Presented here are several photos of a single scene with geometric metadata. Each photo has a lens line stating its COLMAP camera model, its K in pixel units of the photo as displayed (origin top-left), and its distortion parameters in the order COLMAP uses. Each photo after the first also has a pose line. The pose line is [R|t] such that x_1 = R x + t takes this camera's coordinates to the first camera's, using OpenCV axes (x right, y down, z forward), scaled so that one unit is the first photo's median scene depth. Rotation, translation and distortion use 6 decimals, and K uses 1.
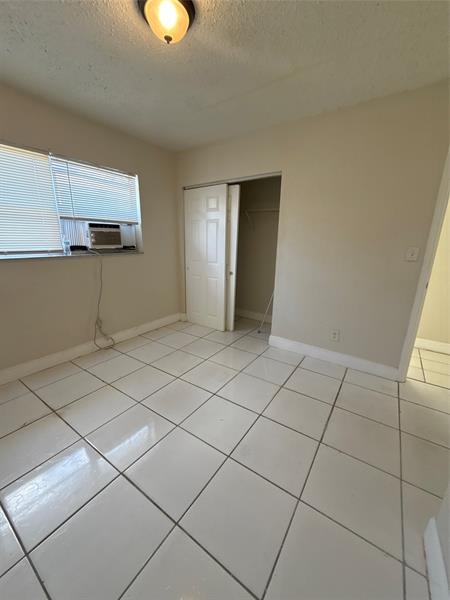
lens RADIAL K [[238.5, 0, 225.0], [0, 238.5, 300.0], [0, 0, 1]] dist [-0.001805, -0.000363]
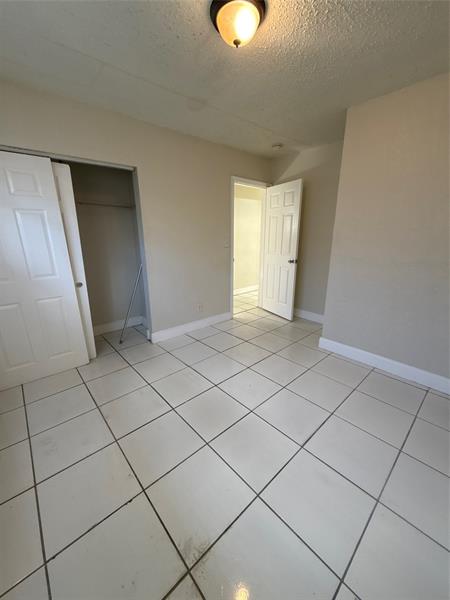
lens RADIAL K [[238.5, 0, 225.0], [0, 238.5, 300.0], [0, 0, 1]] dist [-0.001805, -0.000363]
pose [[0.240006, -0.281786, 0.928974, -0.269906], [0.254575, 0.941723, 0.219882, -0.054804], [-0.936797, 0.183721, 0.297755, 0.172667]]
